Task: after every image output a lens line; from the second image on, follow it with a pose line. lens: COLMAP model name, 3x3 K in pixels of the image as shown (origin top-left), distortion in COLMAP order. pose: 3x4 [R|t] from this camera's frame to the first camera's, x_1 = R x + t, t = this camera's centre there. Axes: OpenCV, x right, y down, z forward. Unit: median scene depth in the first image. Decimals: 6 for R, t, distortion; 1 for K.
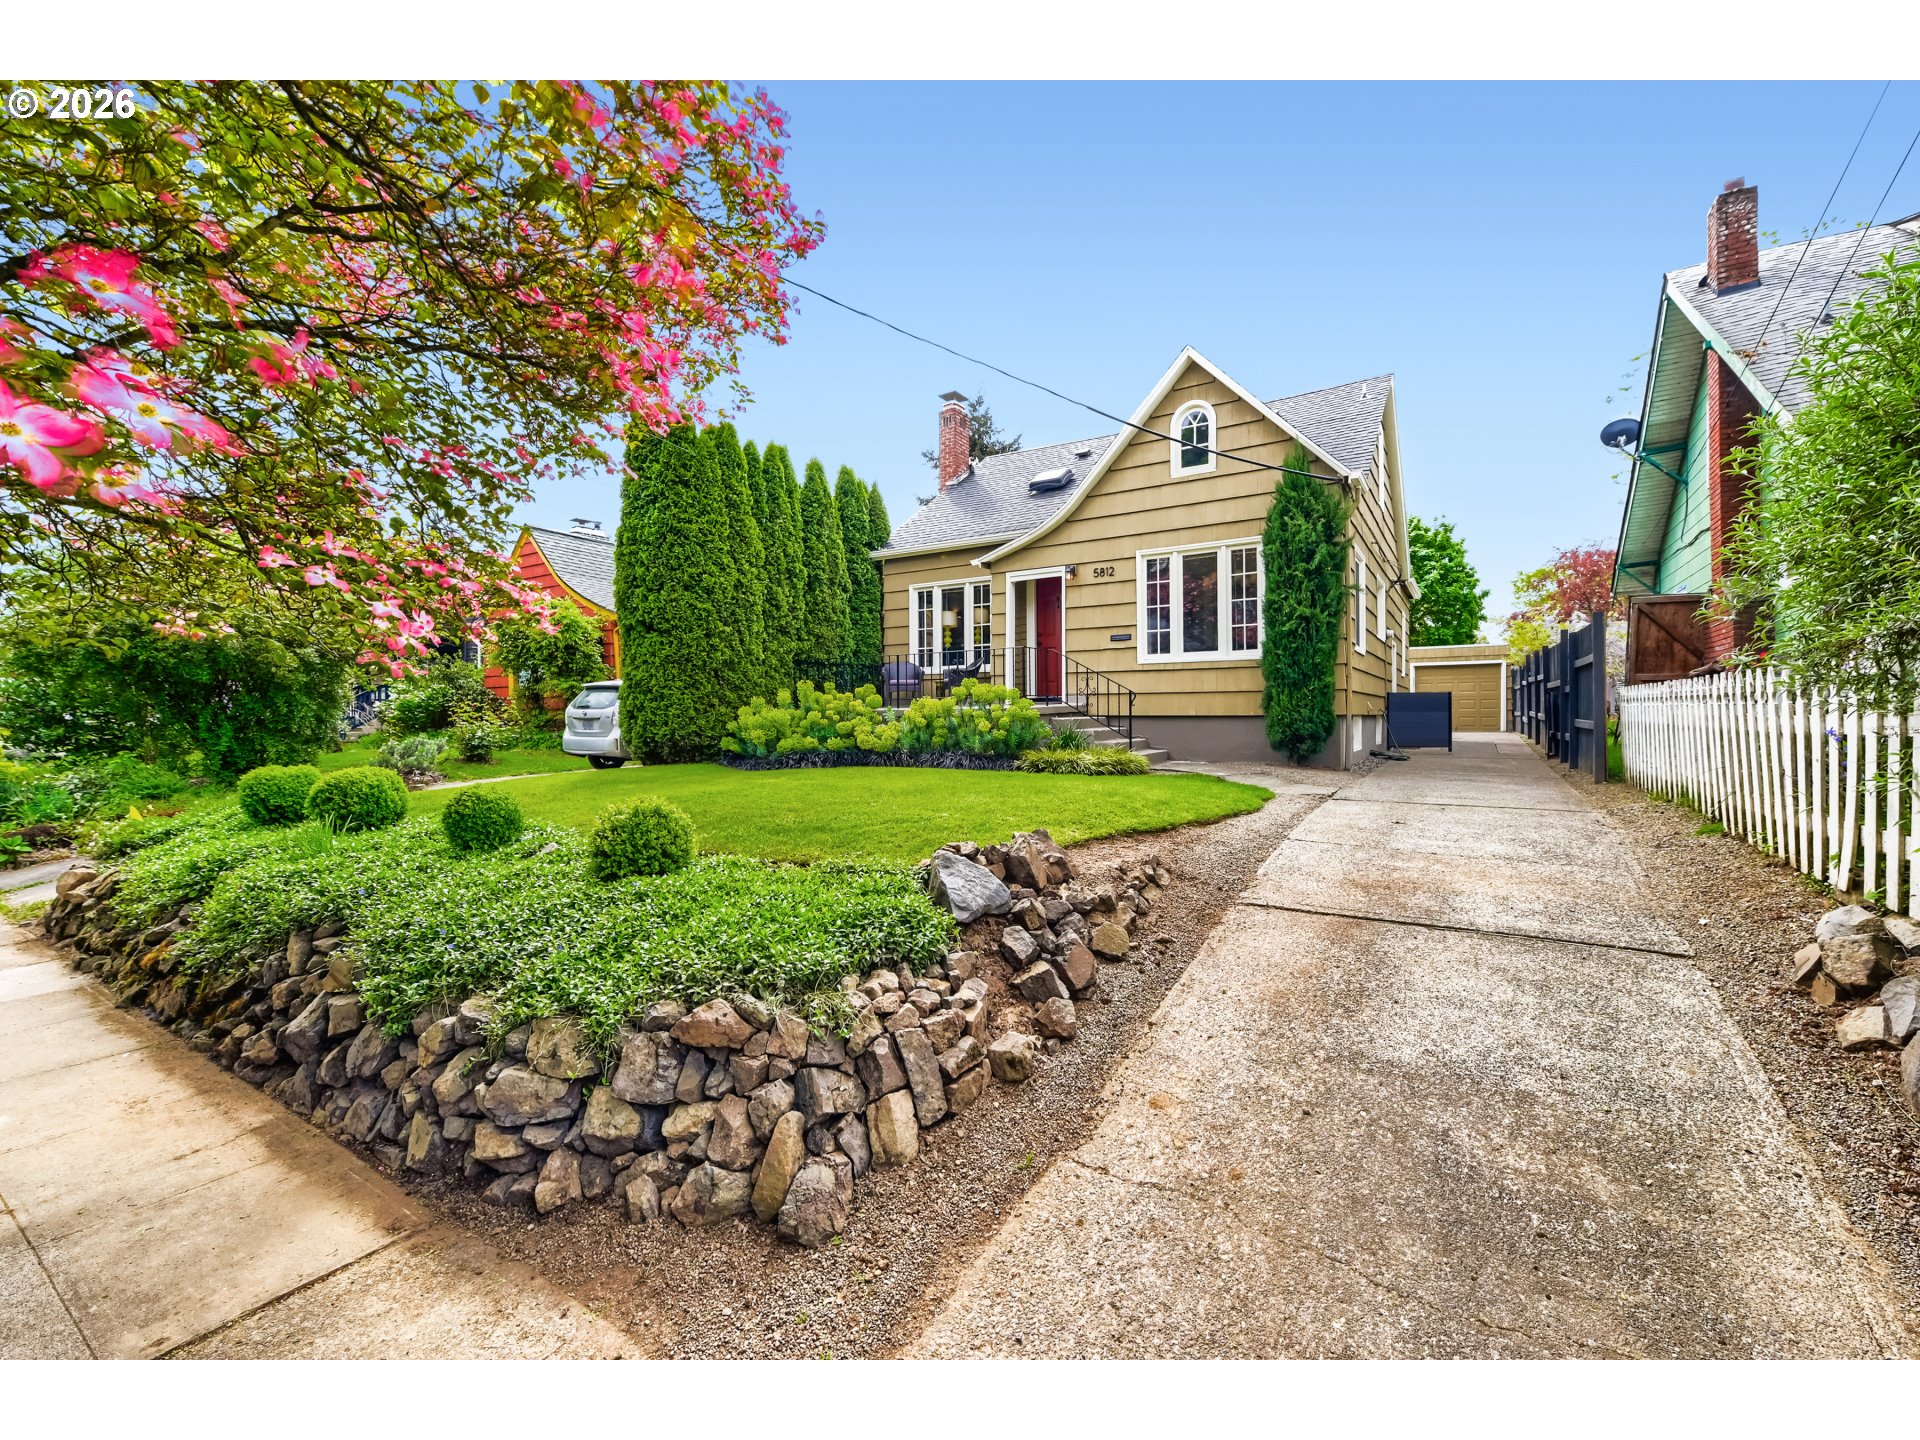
lens RADIAL K [[774.7, 0, 962.4], [0, 774.7, 718.1], [0, 0, 1]] dist [-0.009020, -0.000218]
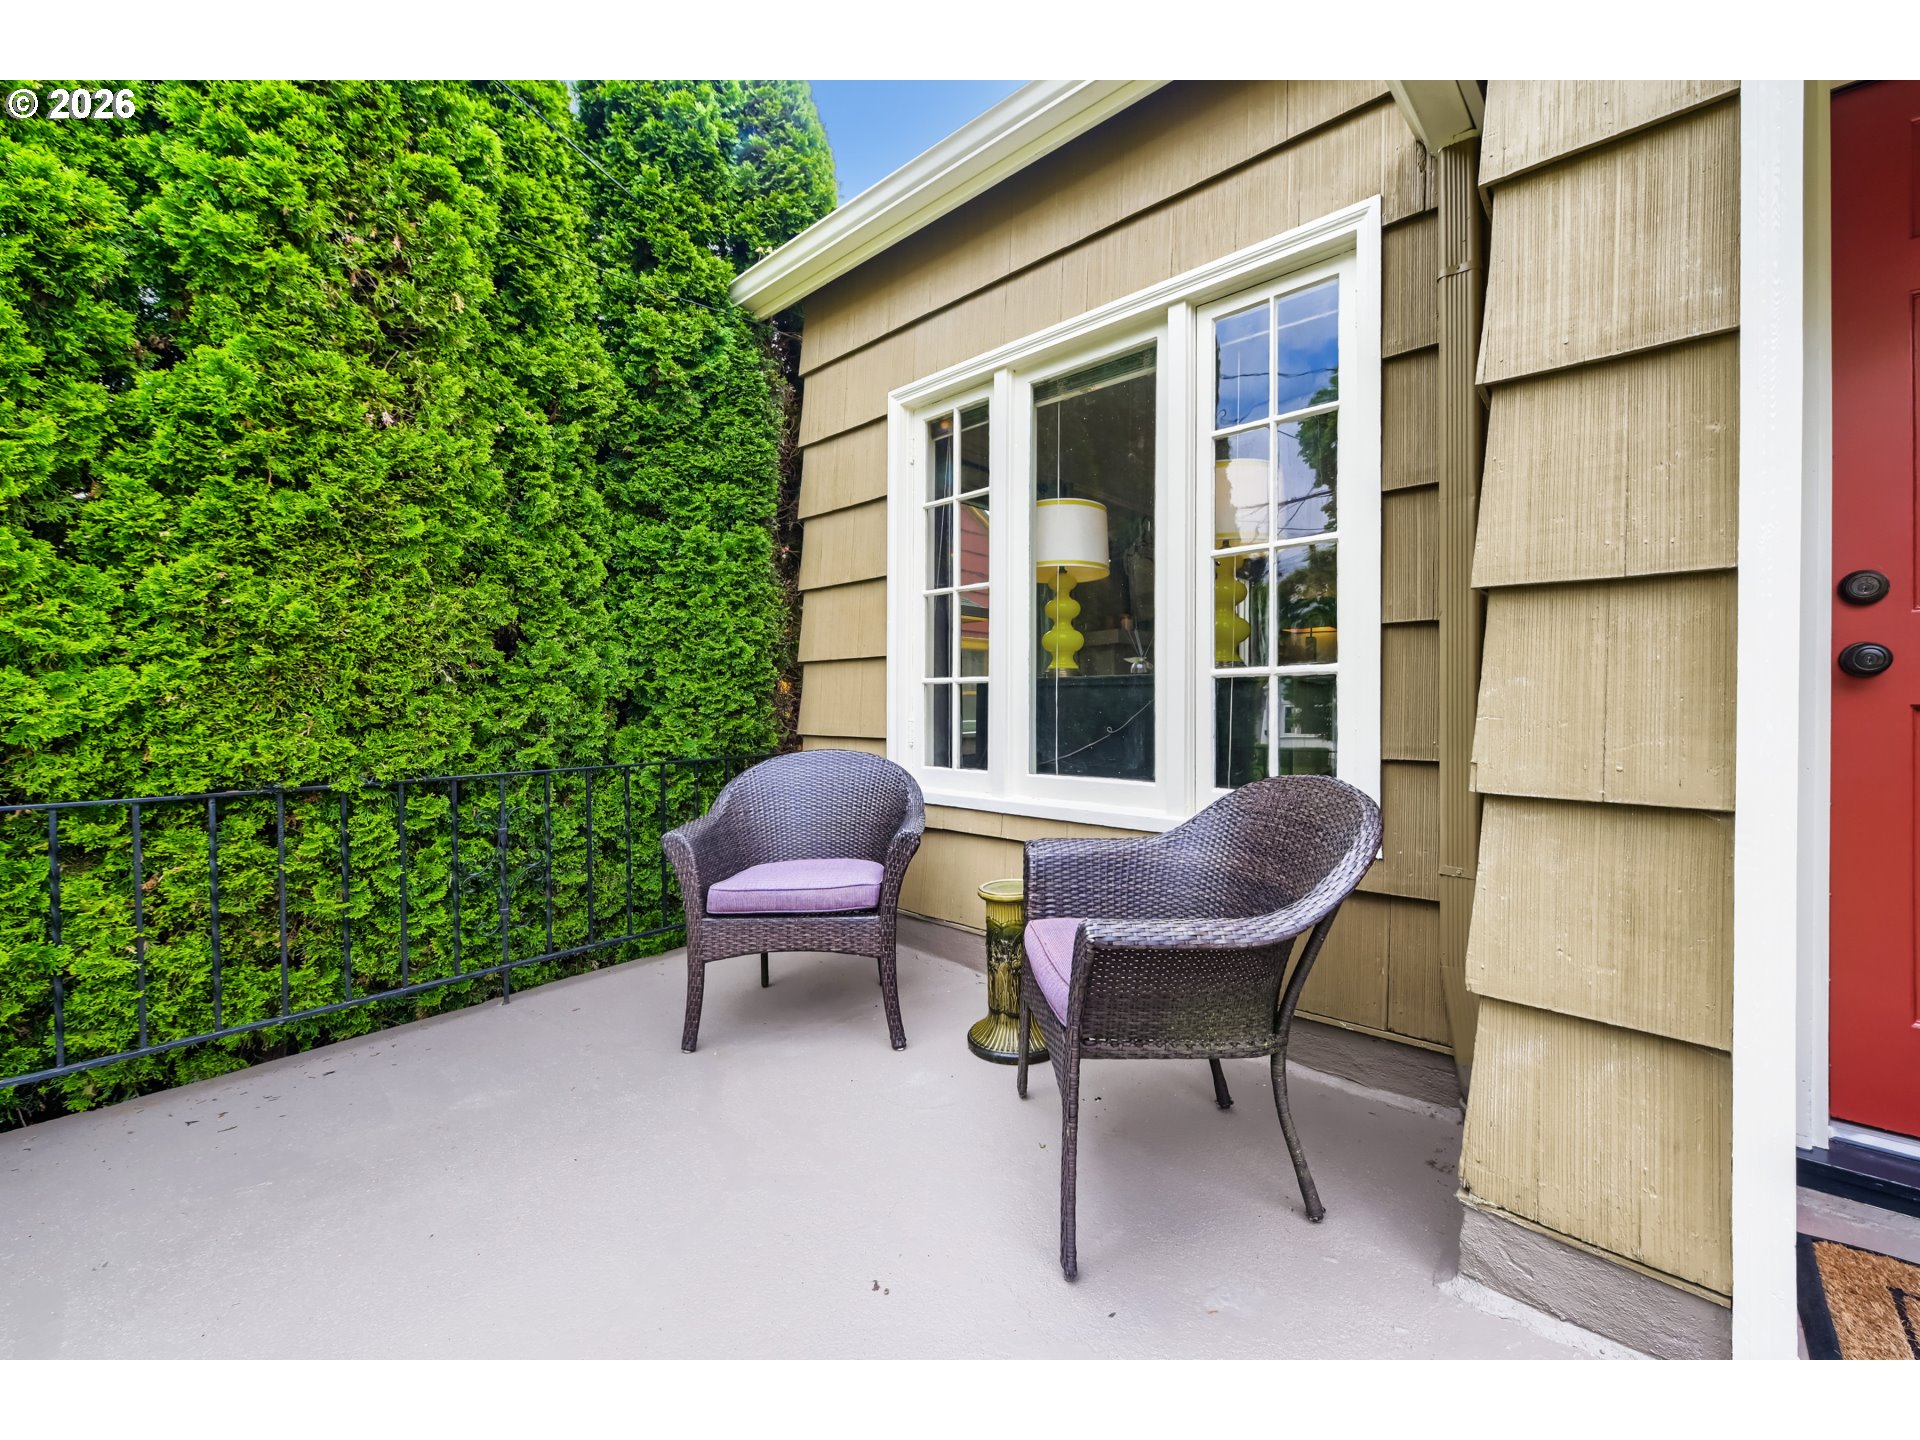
lens RADIAL K [[774.7, 0, 962.4], [0, 774.7, 718.1], [0, 0, 1]] dist [-0.009020, -0.000218]
pose [[0.986314, 0.003484, -0.164844, -0.013230], [-0.003351, 0.999994, 0.001081, -0.096273], [0.164847, -0.000513, 0.986319, 0.954966]]
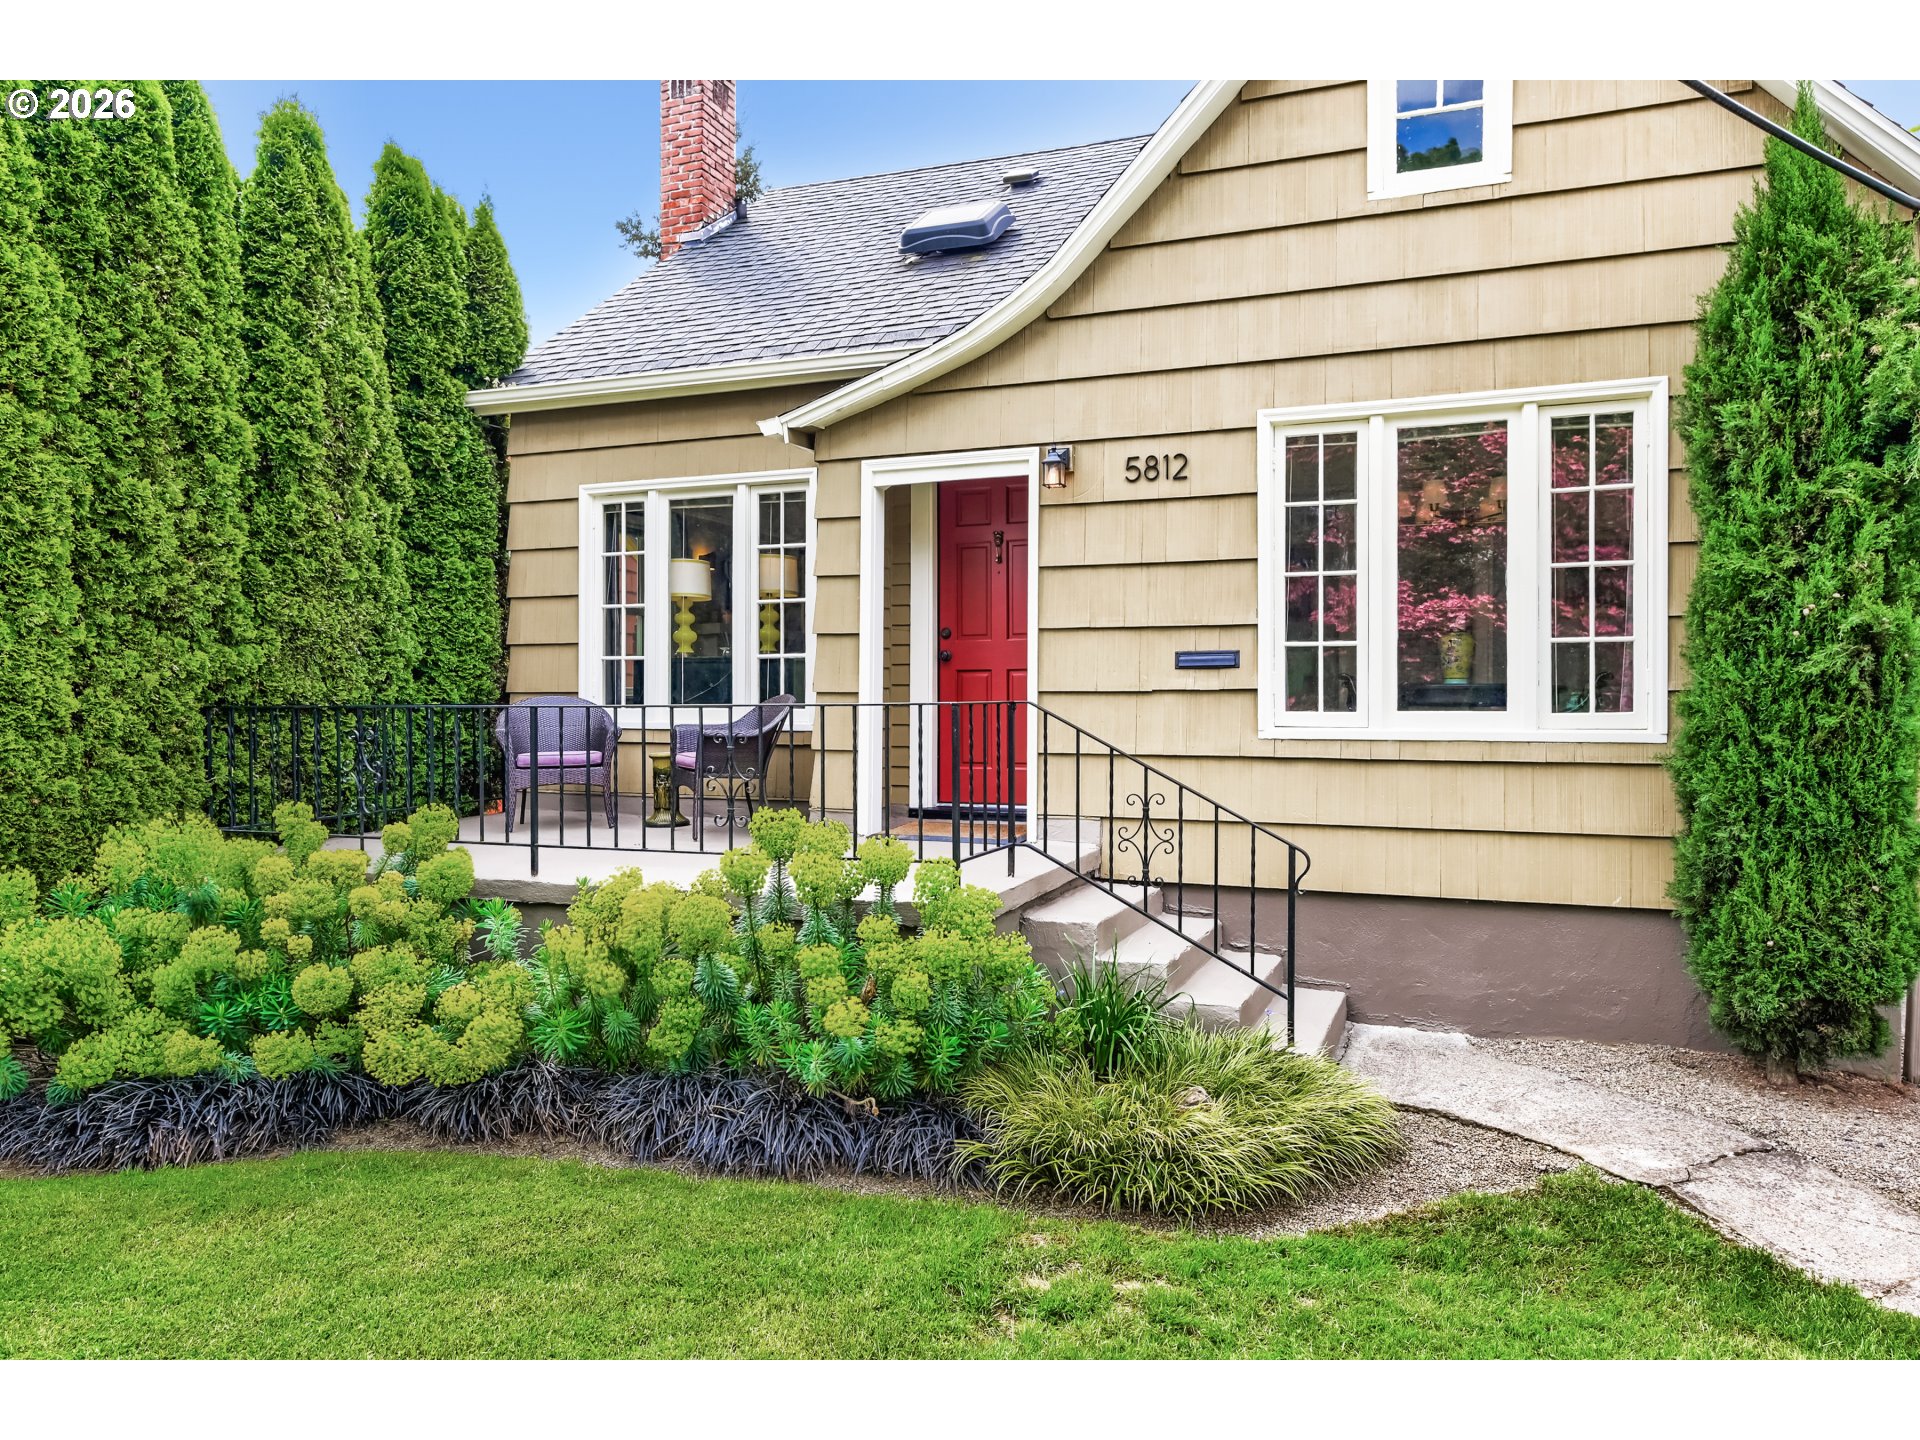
lens RADIAL K [[1403.0, 0, 967.4], [0, 1403.0, 718.7], [0, 0, 1]] dist [-0.003115, -0.004138]
pose [[0.981410, 0.002978, 0.191901, -0.018167], [-0.001221, 0.999956, -0.009272, -0.066326], [-0.191920, 0.008865, 0.981370, 0.377042]]
